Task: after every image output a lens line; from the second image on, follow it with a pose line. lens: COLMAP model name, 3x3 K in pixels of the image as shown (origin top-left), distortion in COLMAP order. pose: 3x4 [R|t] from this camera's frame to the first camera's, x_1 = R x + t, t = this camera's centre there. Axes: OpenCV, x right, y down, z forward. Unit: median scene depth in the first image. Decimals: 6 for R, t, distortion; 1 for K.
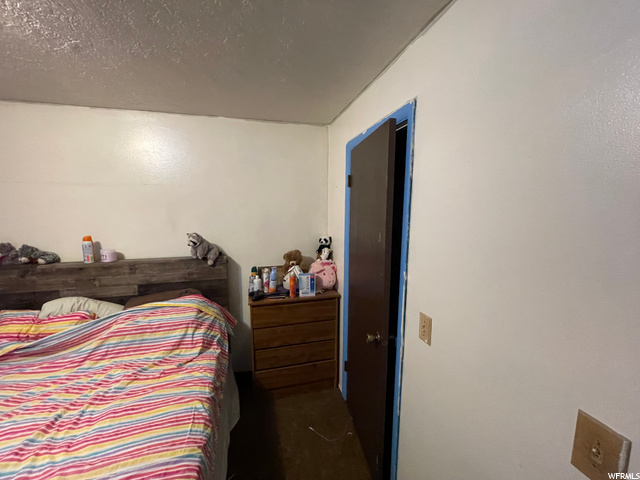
lens RADIAL K [[257.6, 0, 319.0], [0, 257.6, 240.6], [0, 0, 1]] dist [-0.004240, 0.000553]
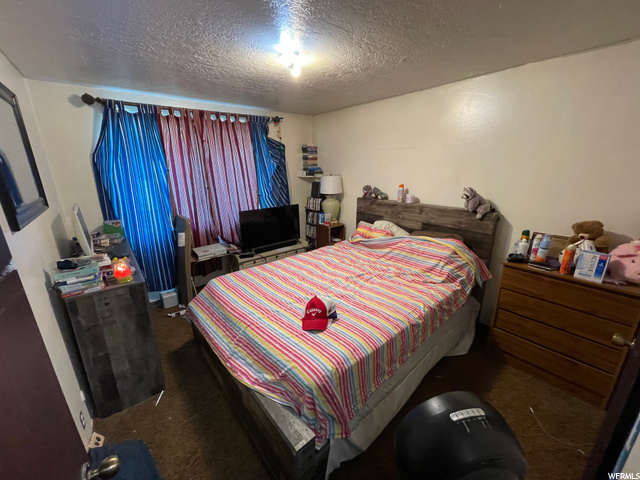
lens RADIAL K [[257.6, 0, 320.8], [0, 257.6, 239.2], [0, 0, 1]] dist [-0.004240, 0.000553]
pose [[0.423883, 0.248061, -0.871085, 0.299767], [-0.113666, 0.968729, 0.220556, 0.016430], [0.898556, 0.005523, 0.438824, -0.094311]]
